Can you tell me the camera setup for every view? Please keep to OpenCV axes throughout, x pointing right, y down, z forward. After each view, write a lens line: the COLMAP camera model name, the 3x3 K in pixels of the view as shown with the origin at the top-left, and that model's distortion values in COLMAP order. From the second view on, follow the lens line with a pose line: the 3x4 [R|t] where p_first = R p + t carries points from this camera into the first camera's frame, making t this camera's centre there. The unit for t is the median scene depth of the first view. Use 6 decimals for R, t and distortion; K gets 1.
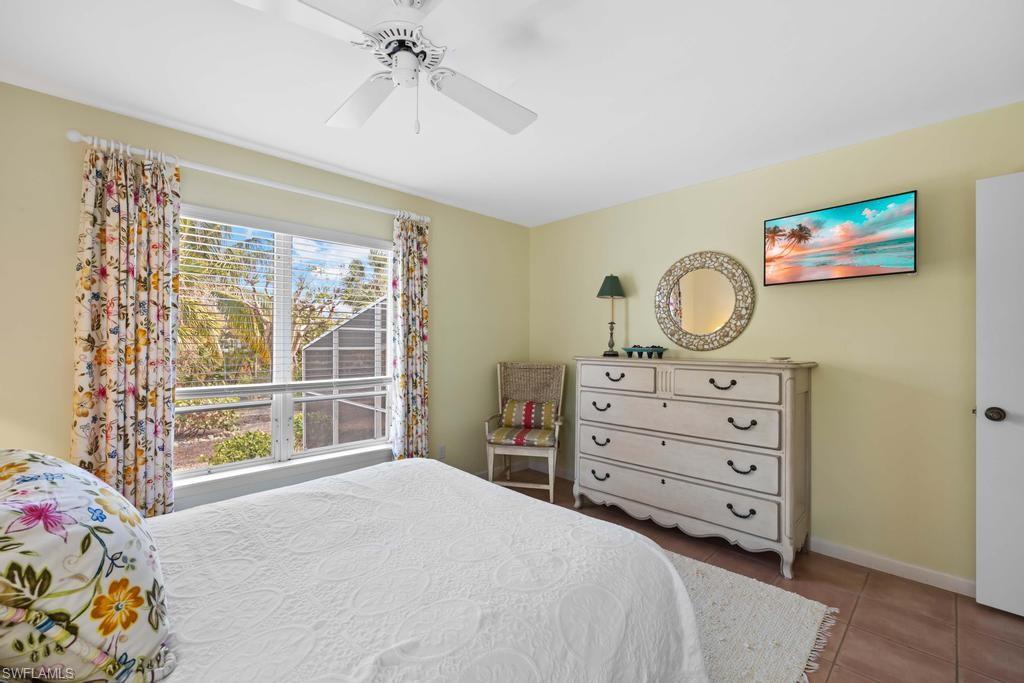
lens RADIAL K [[410.5, 0, 518.1], [0, 410.5, 346.7], [0, 0, 1]] dist [-0.002690, -0.000174]
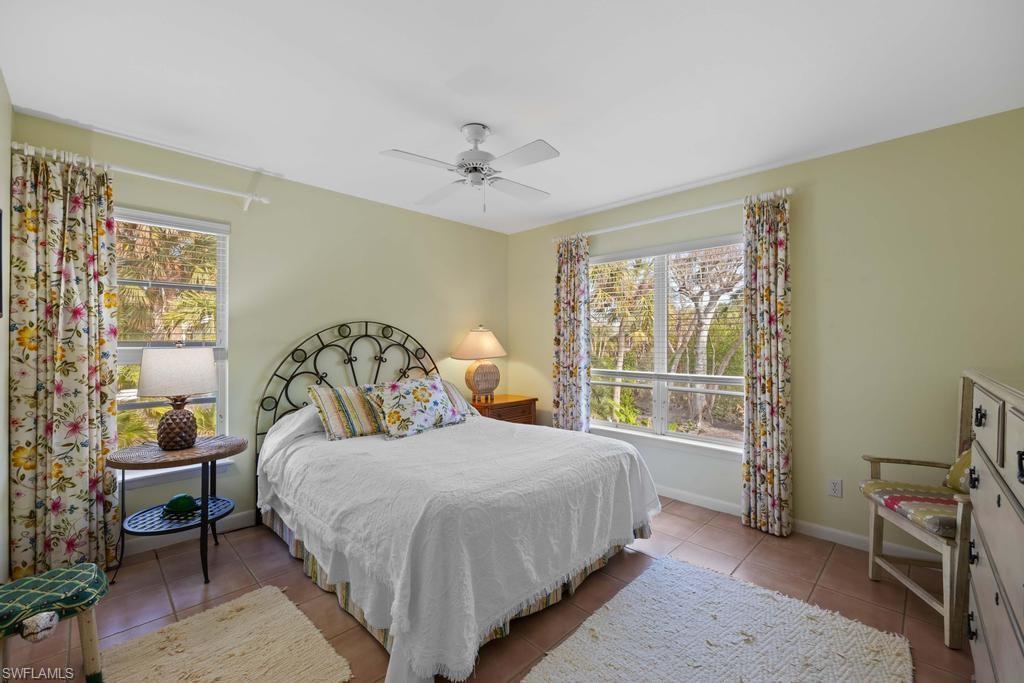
lens RADIAL K [[410.5, 0, 507.8], [0, 410.5, 346.7], [0, 0, 1]] dist [-0.002690, -0.000174]
pose [[0.047876, 0.015973, -0.998726, 0.644687], [-0.006643, 0.999855, 0.015672, -0.008649], [0.998831, 0.005885, 0.047975, 0.451366]]
